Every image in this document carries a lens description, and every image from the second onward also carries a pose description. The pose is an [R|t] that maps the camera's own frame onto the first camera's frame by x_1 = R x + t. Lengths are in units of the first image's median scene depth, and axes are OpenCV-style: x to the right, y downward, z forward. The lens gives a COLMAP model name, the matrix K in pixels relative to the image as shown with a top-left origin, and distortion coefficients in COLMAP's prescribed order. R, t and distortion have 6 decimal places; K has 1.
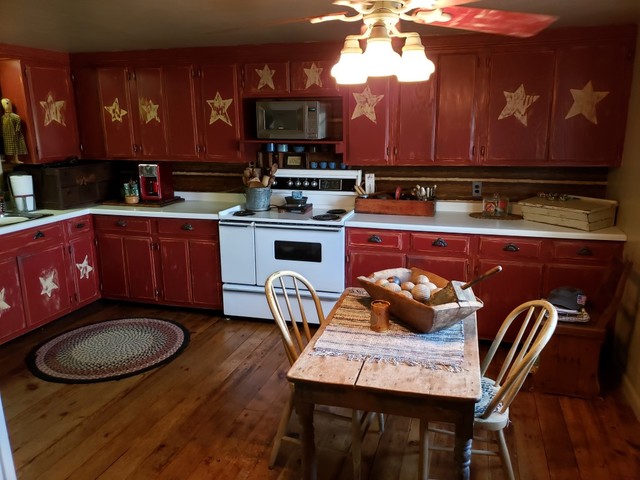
lens RADIAL K [[490.7, 0, 324.8], [0, 490.7, 240.6], [0, 0, 1]] dist [-0.034835, -0.000336]
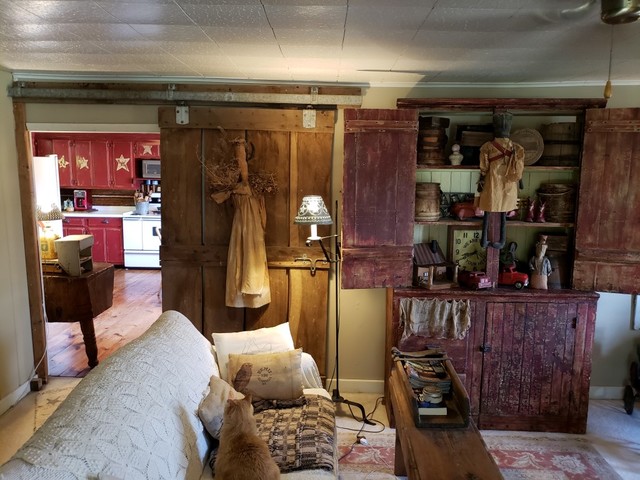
lens RADIAL K [[490.7, 0, 318.2], [0, 490.7, 235.2], [0, 0, 1]] dist [-0.034835, -0.000336]
pose [[0.961755, -0.017054, 0.273379, 0.005325], [0.044508, 0.994526, -0.094537, 0.243256], [-0.270270, 0.103089, 0.957250, -1.070818]]
